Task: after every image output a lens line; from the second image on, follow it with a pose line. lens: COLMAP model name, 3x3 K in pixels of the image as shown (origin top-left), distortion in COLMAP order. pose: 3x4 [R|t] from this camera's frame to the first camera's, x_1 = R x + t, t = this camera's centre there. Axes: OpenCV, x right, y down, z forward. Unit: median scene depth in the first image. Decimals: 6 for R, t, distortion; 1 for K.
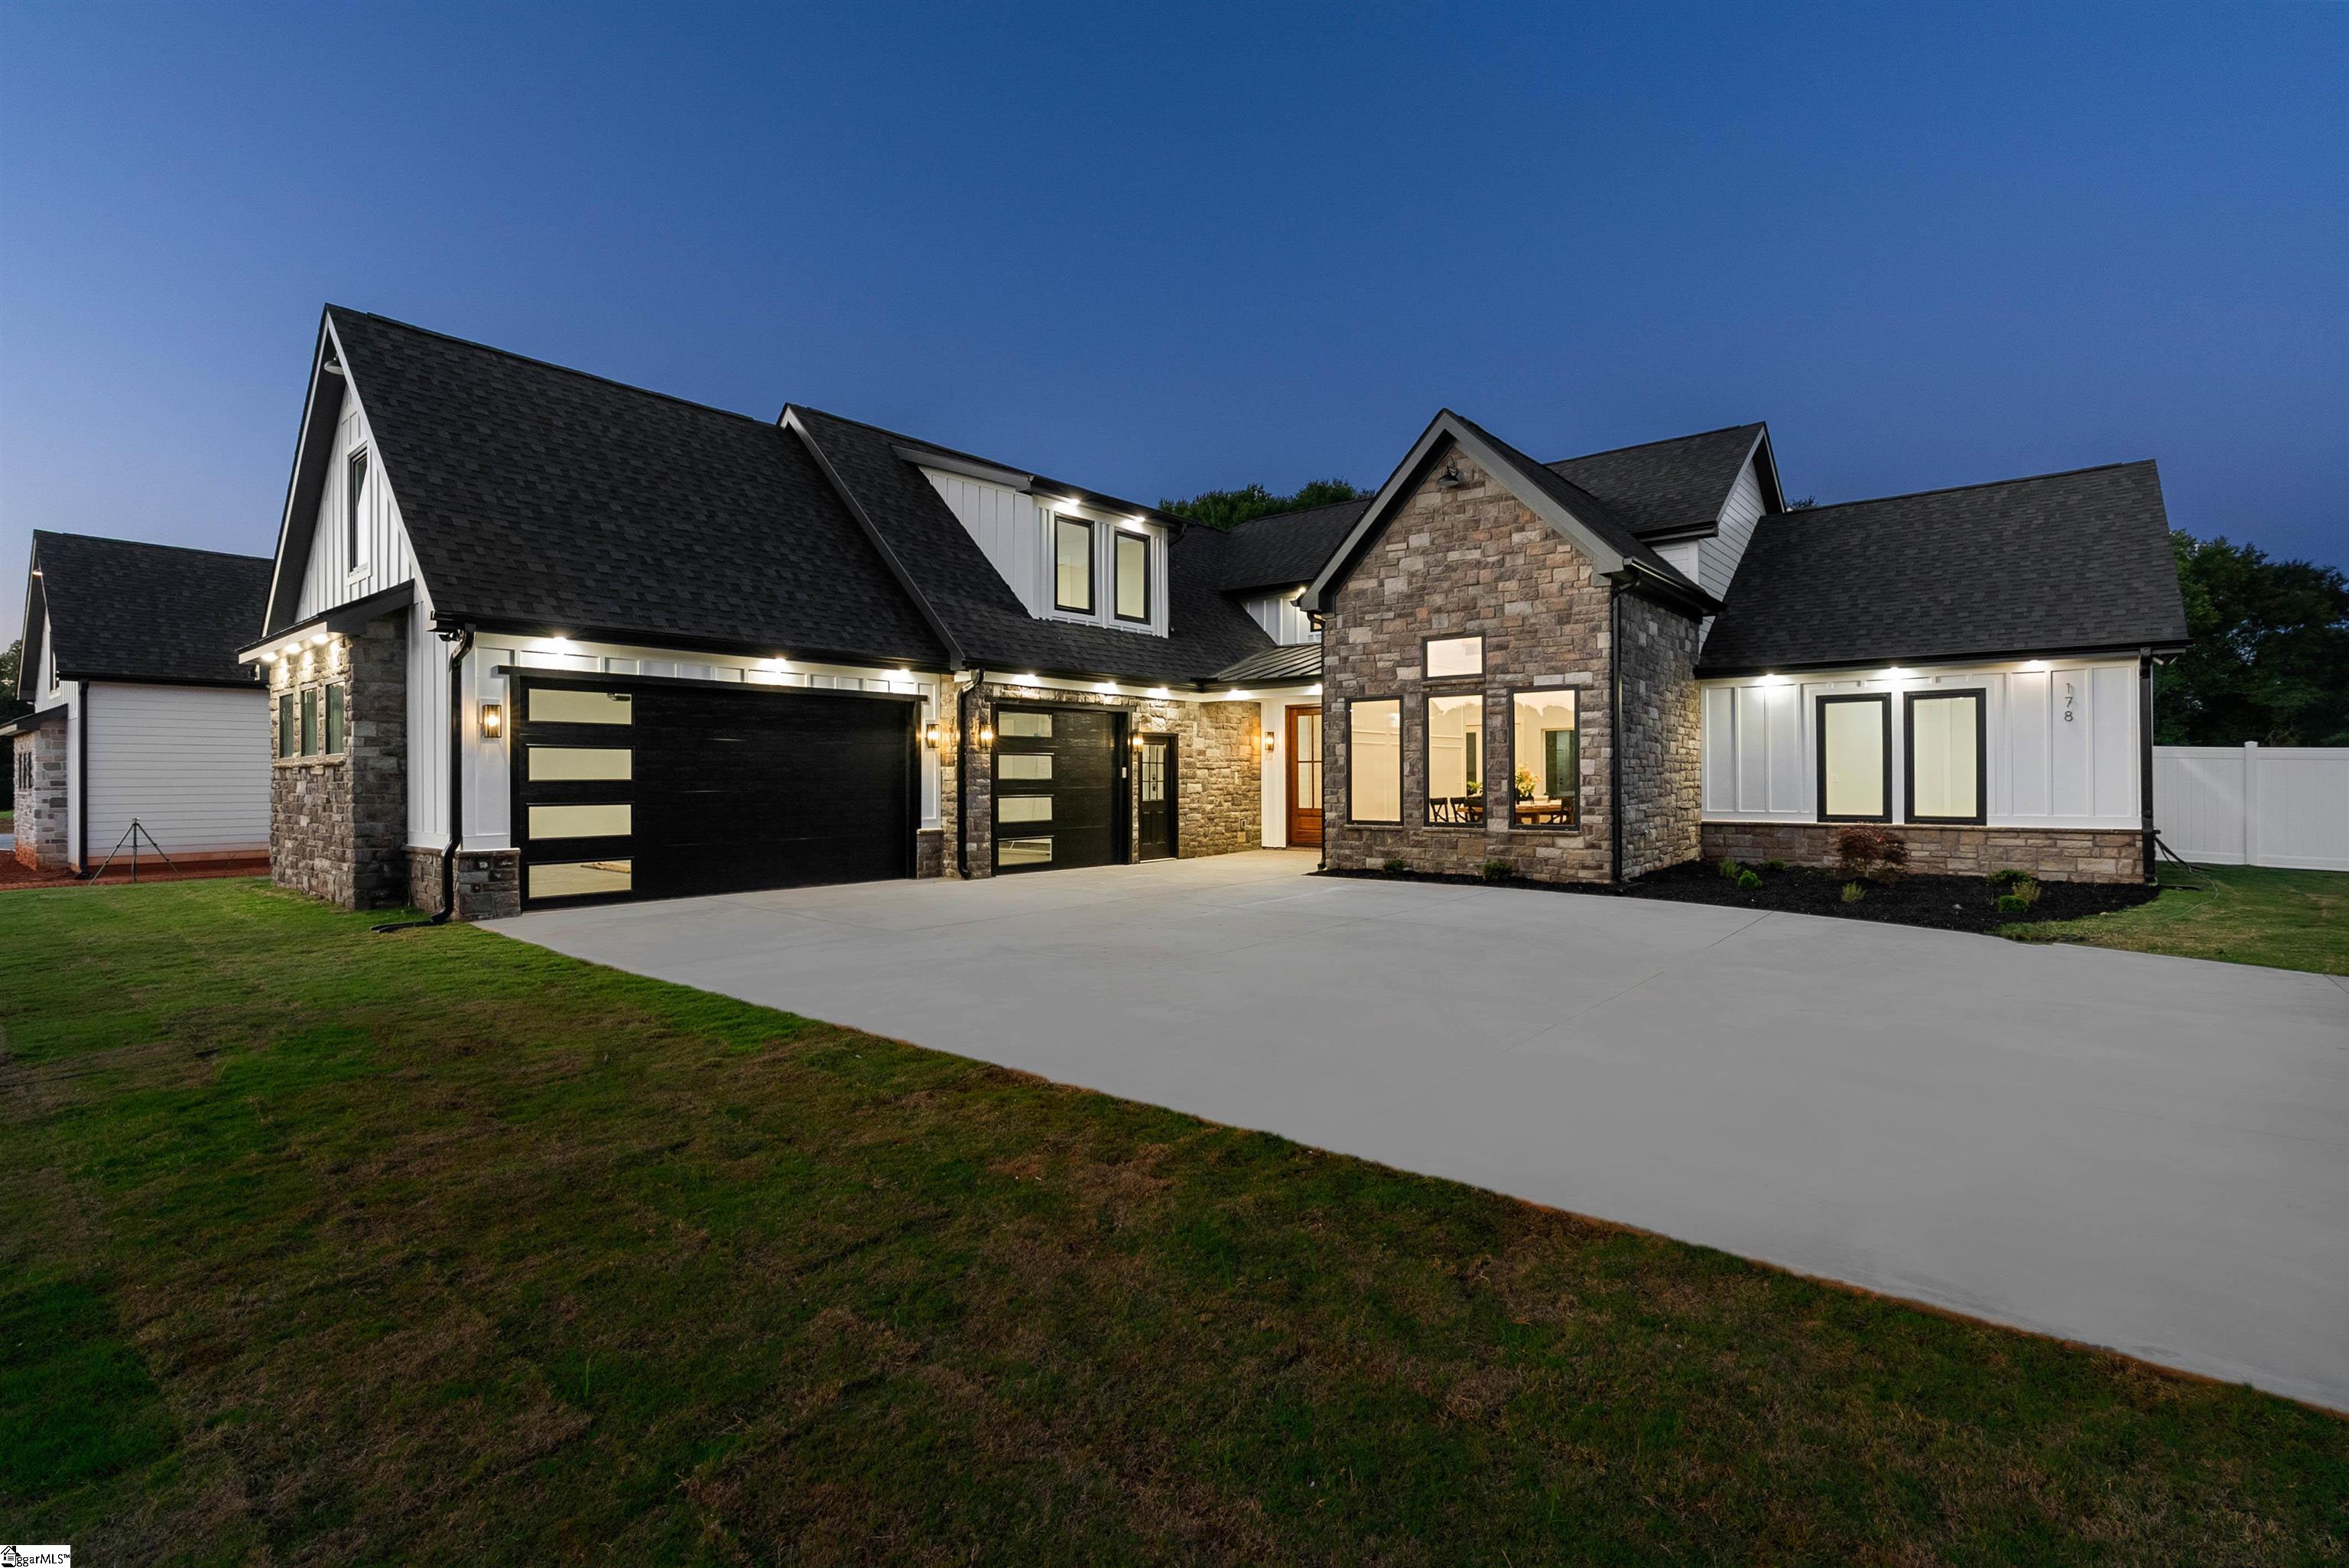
lens RADIAL K [[1064.7, 0, 1173.7], [0, 1064.7, 781.3], [0, 0, 1]] dist [-0.008499, 0.002374]
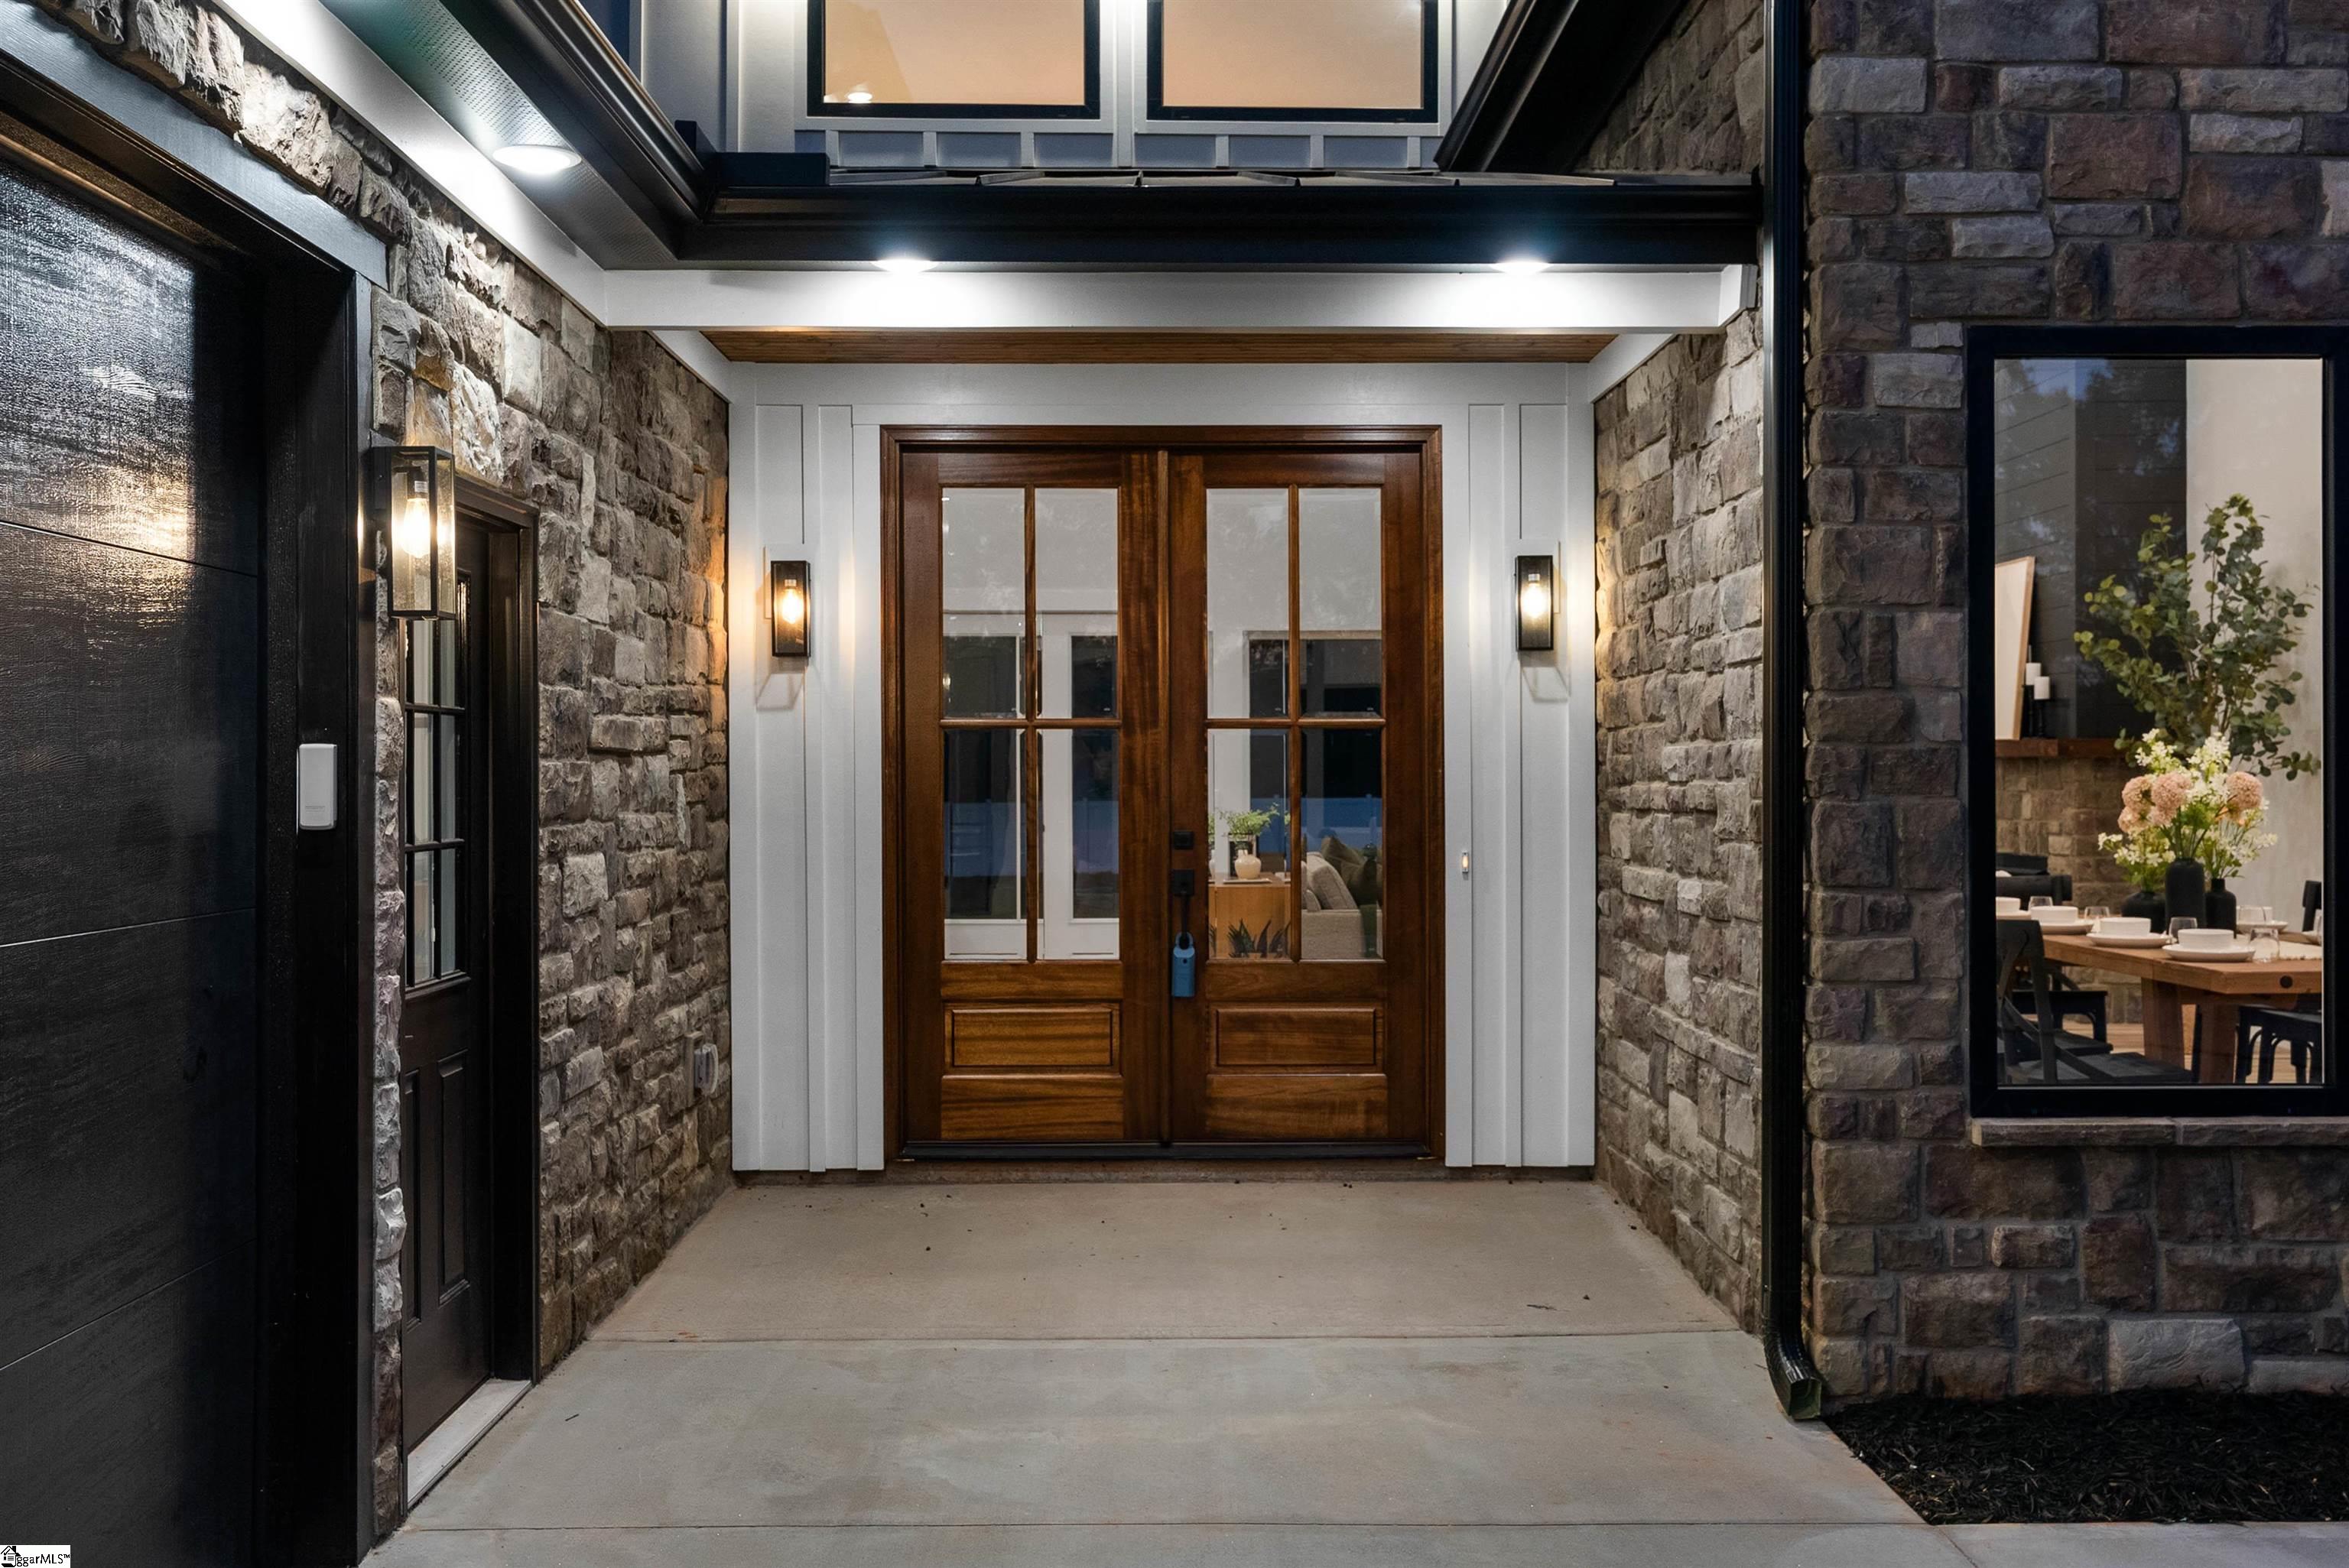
lens RADIAL K [[2246.9, 0, 1175.6], [0, 2246.9, 782.4], [0, 0, 1]] dist [0.001946, 0.000000]
pose [[0.760056, -0.001140, 0.649856, -0.146369], [-0.001252, 0.999994, 0.003218, -0.010573], [-0.649856, -0.003260, 0.760050, 0.813192]]
